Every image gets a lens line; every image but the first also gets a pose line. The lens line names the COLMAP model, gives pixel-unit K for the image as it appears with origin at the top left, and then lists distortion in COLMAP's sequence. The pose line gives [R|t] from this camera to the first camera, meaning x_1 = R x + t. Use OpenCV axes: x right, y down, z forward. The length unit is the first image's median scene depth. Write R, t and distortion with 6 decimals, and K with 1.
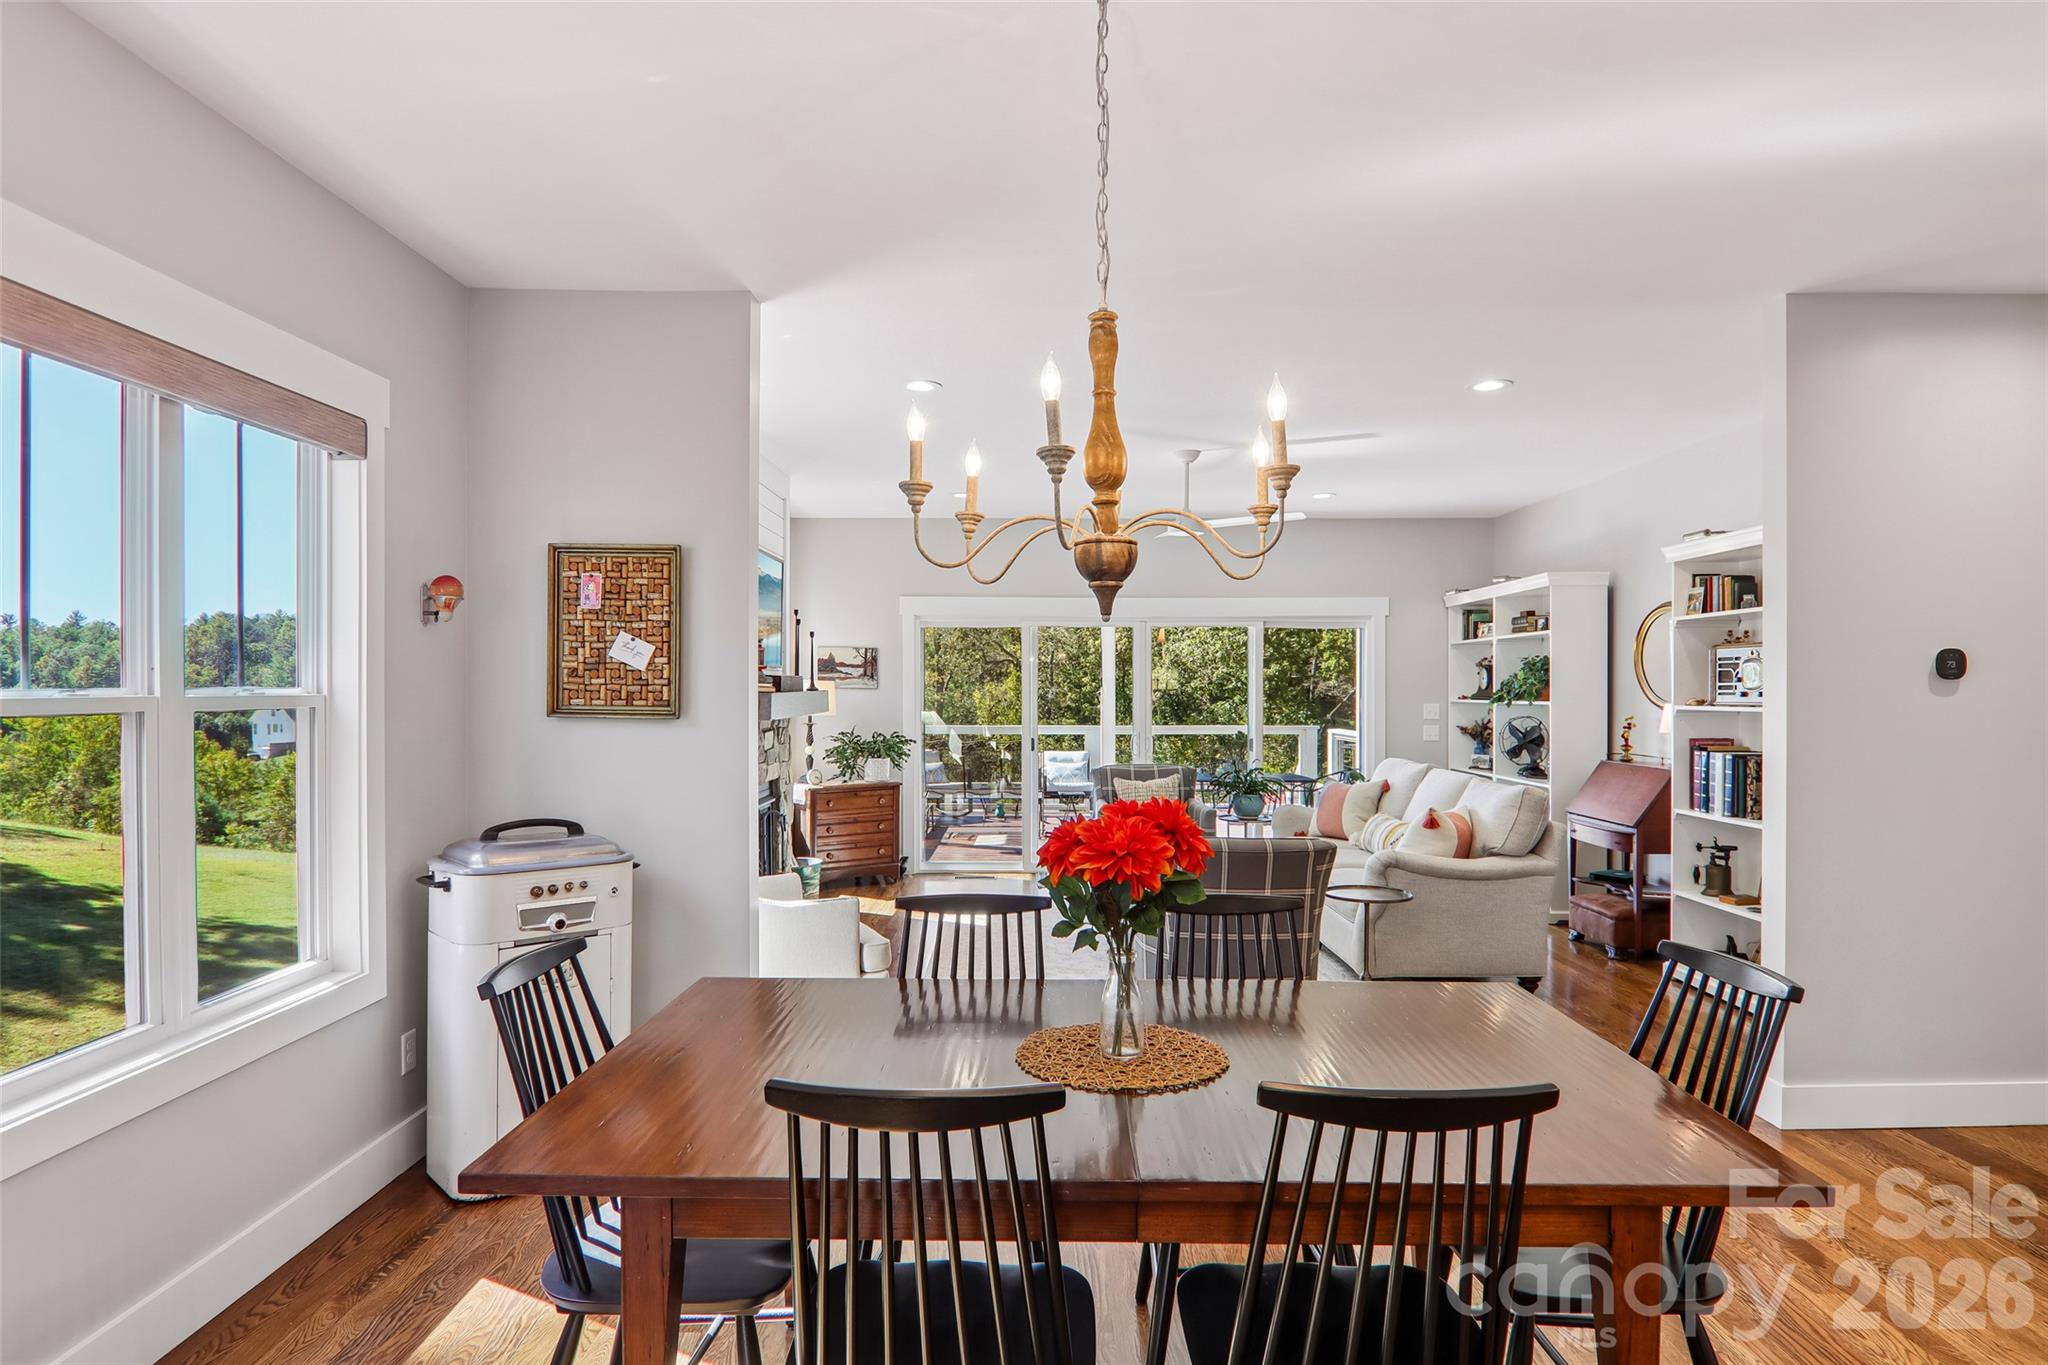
lens RADIAL K [[1145.9, 0, 1024.0], [0, 1145.9, 682.5], [0, 0, 1]] dist [-0.009288, -0.001360]
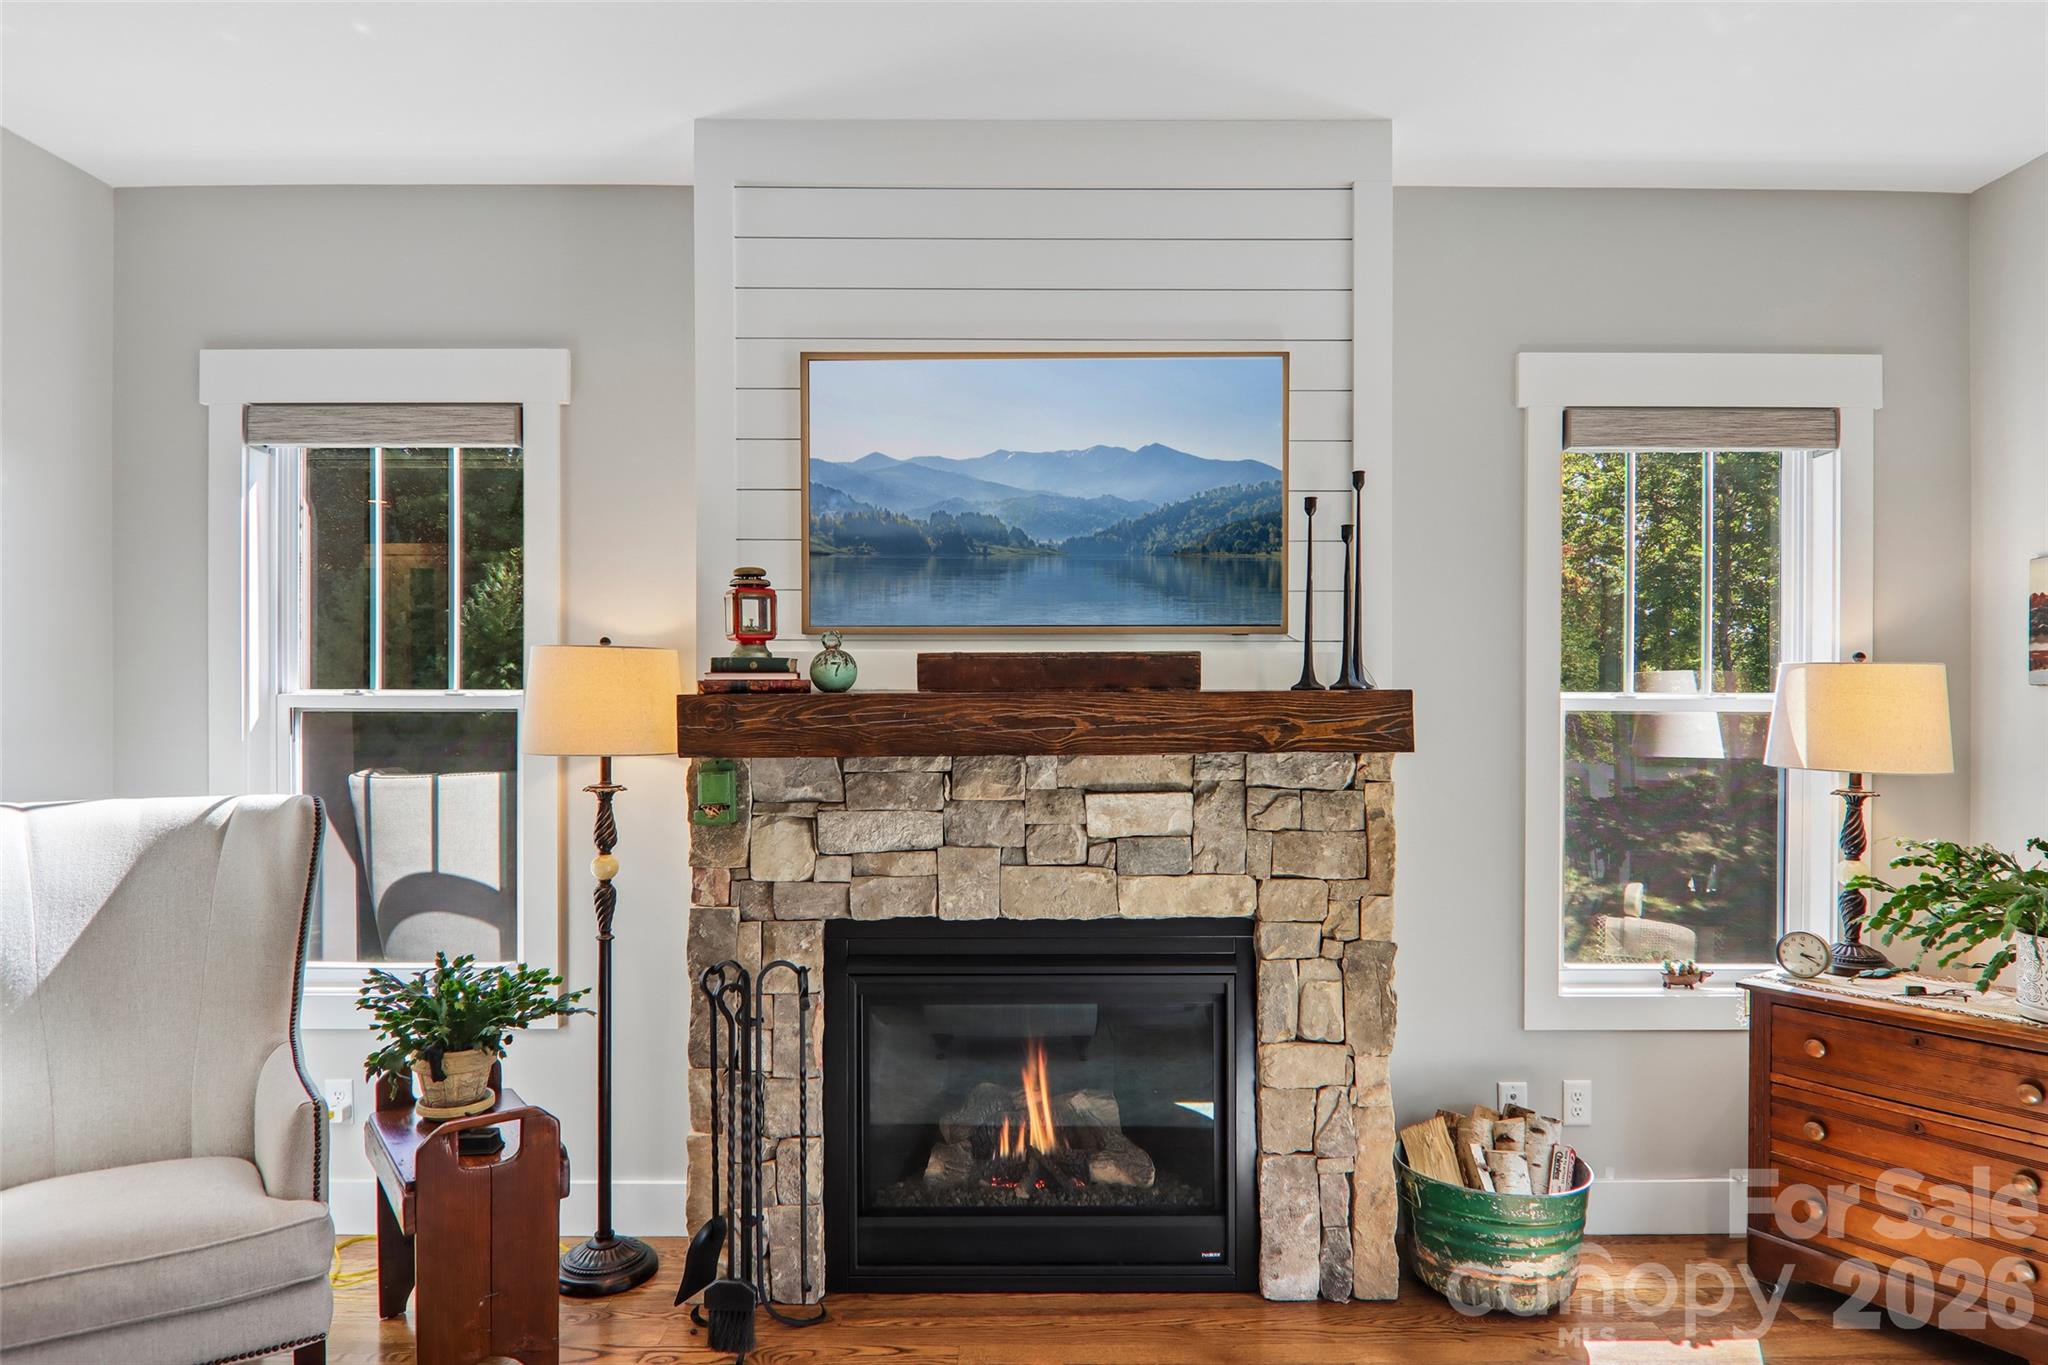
lens RADIAL K [[1166.5, 0, 1027.6], [0, 1166.5, 718.4], [0, 0, 1]] dist [-0.000234, -0.014075]
pose [[0.009718, 0.006223, -0.999933, 0.177141], [0.004874, 0.999968, 0.006271, 0.012722], [0.999941, -0.004934, 0.009687, 0.897134]]
